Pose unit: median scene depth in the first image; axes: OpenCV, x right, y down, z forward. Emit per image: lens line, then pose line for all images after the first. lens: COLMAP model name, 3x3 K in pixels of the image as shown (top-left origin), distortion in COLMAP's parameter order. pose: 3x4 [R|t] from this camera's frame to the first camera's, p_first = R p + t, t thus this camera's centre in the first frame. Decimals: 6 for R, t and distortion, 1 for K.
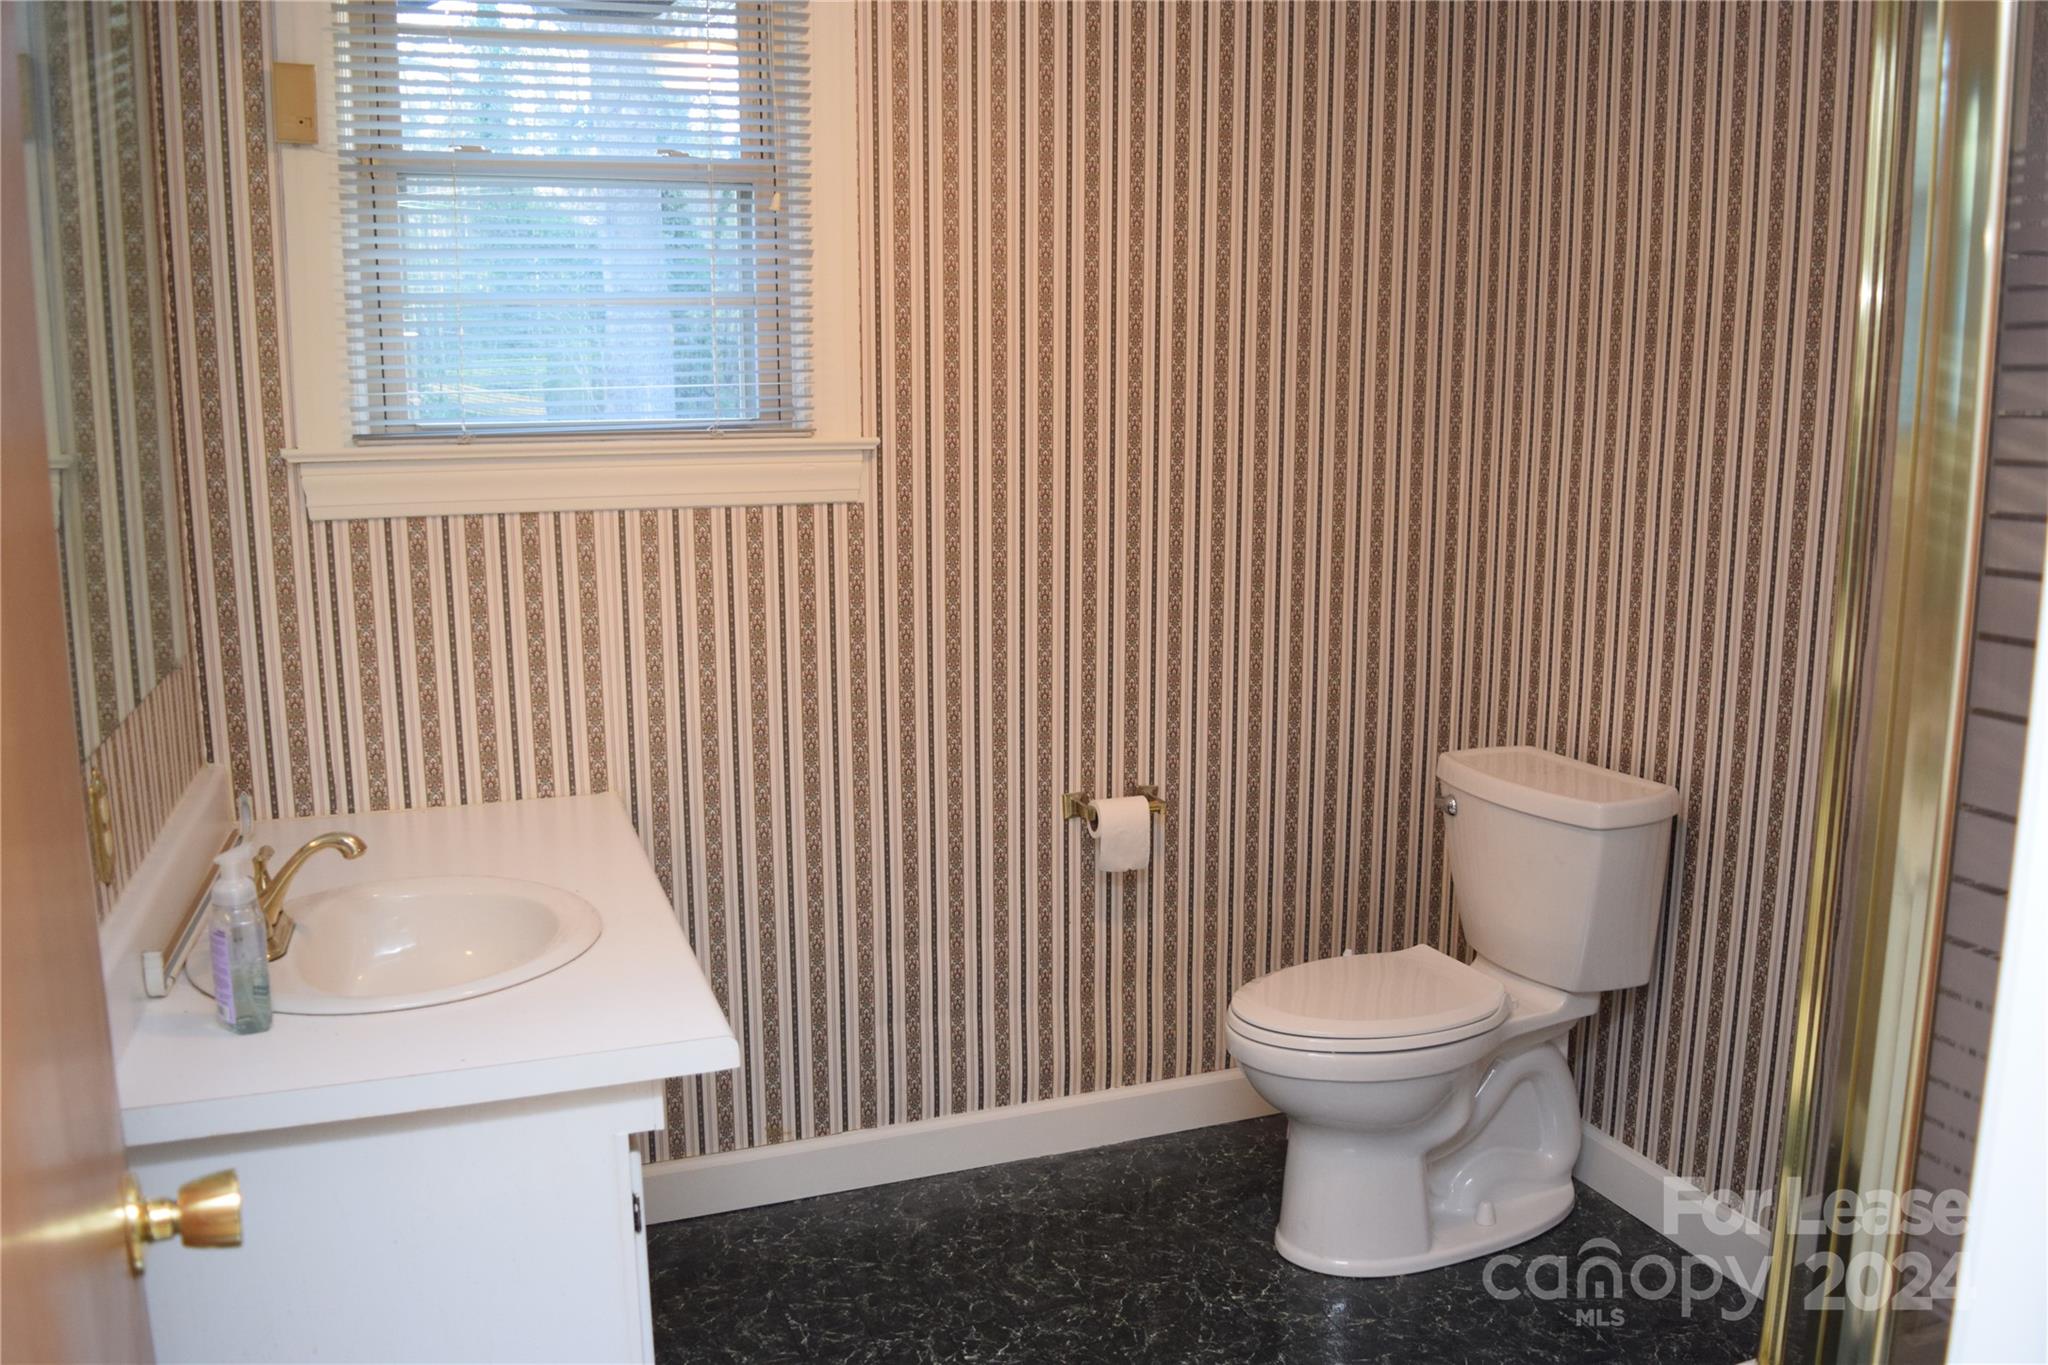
lens RADIAL K [[1627.5, 0, 1024.0], [0, 1627.5, 682.5], [0, 0, 1]] dist [-0.004416, 0.000245]
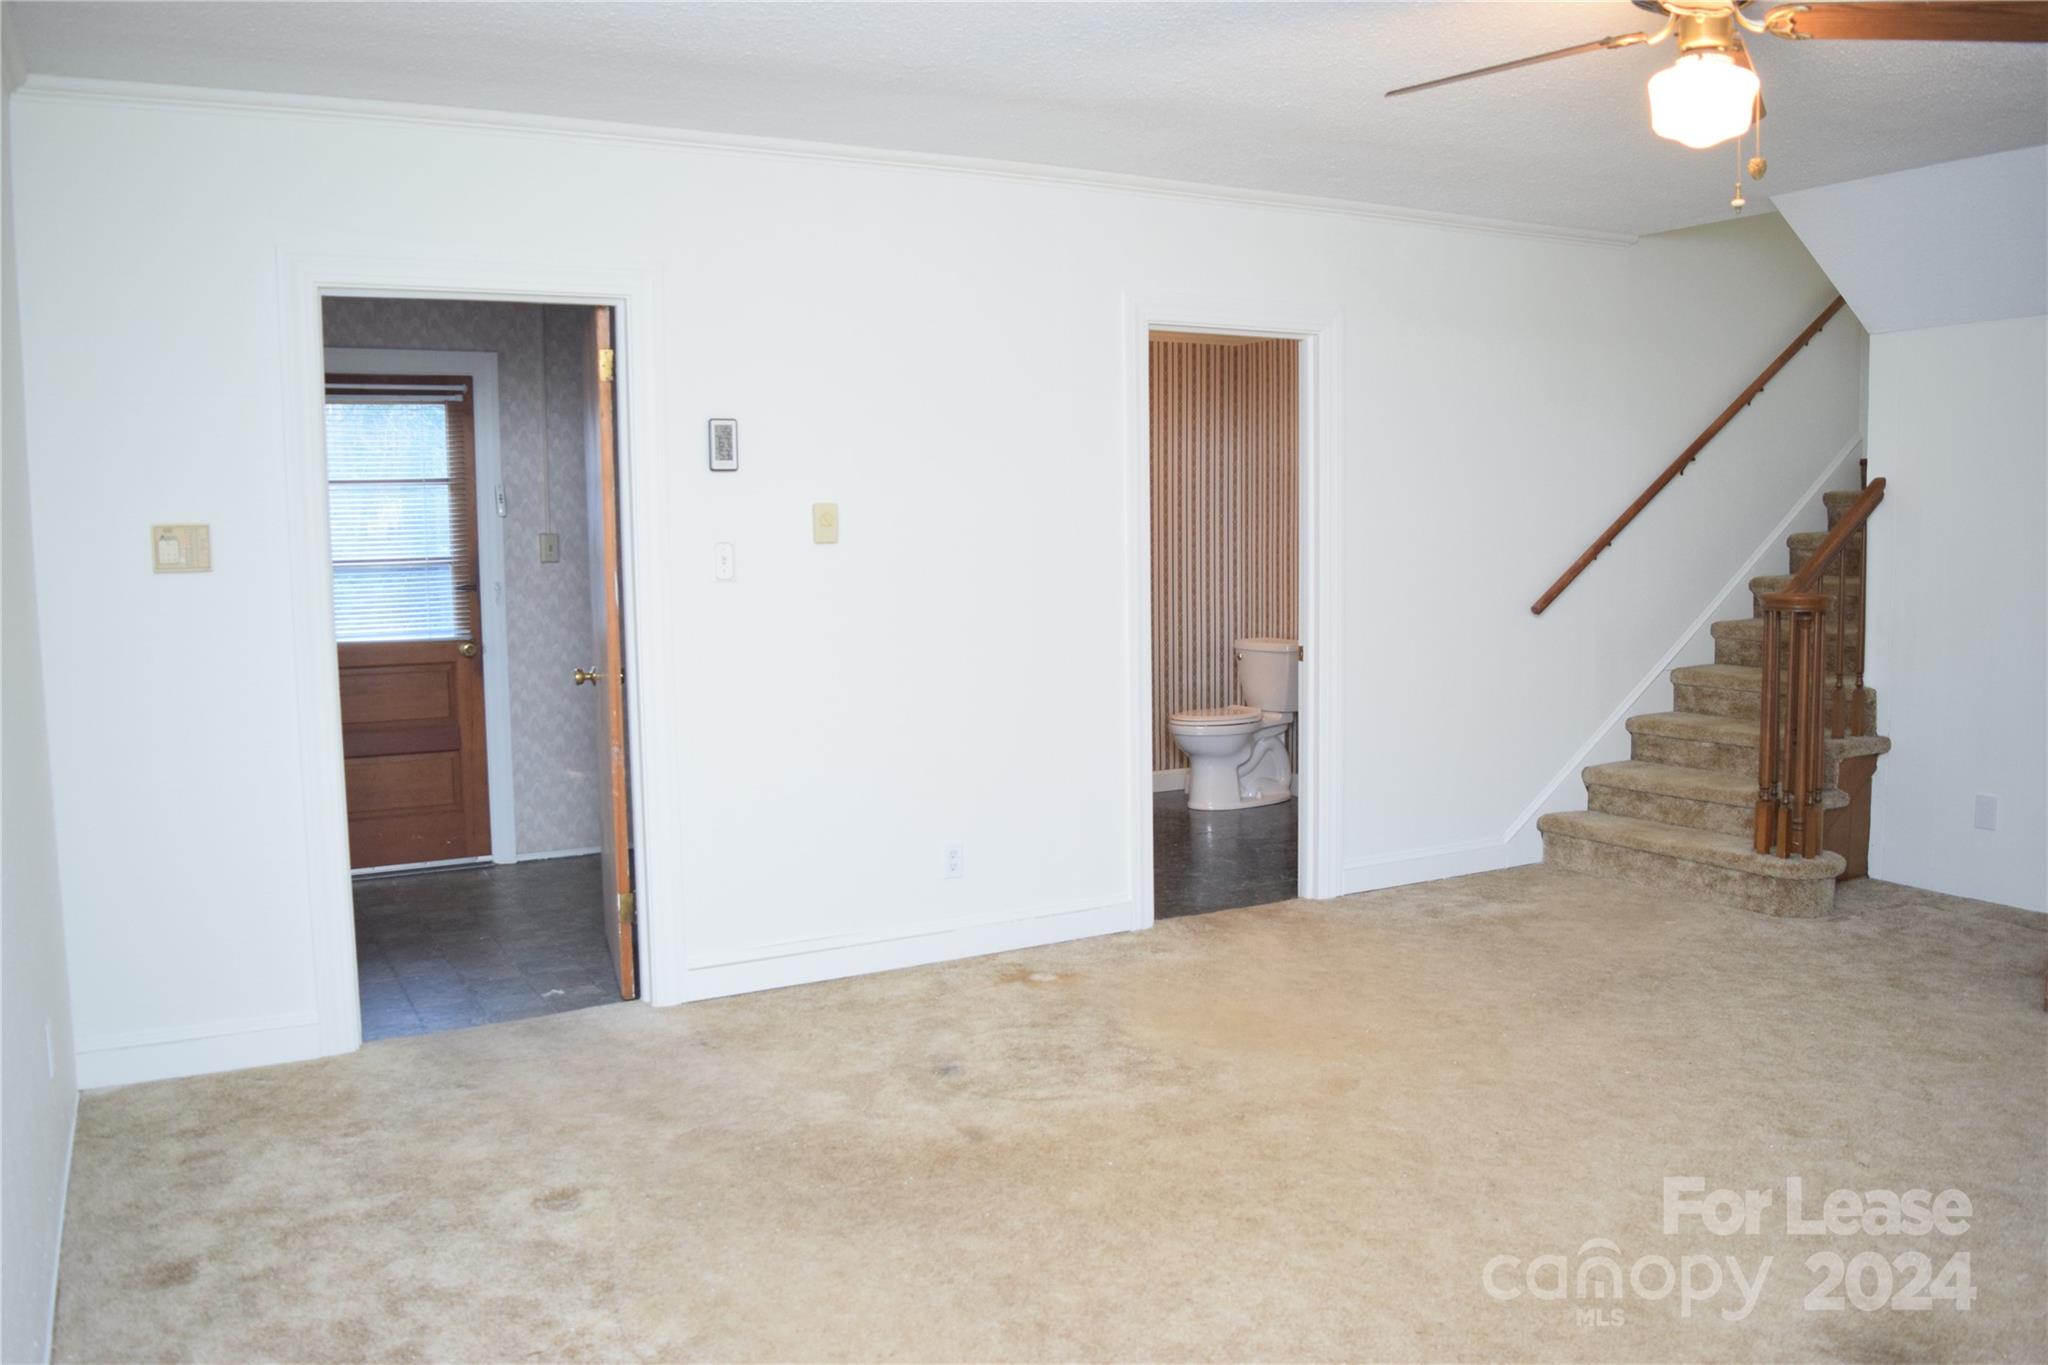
lens RADIAL K [[1627.5, 0, 1024.0], [0, 1627.5, 682.5], [0, 0, 1]] dist [-0.004416, 0.000245]
pose [[0.991775, -0.024537, 0.125618, -0.455298], [0.034476, 0.996391, -0.077565, 0.328348], [-0.123261, 0.081258, 0.989042, -1.710846]]
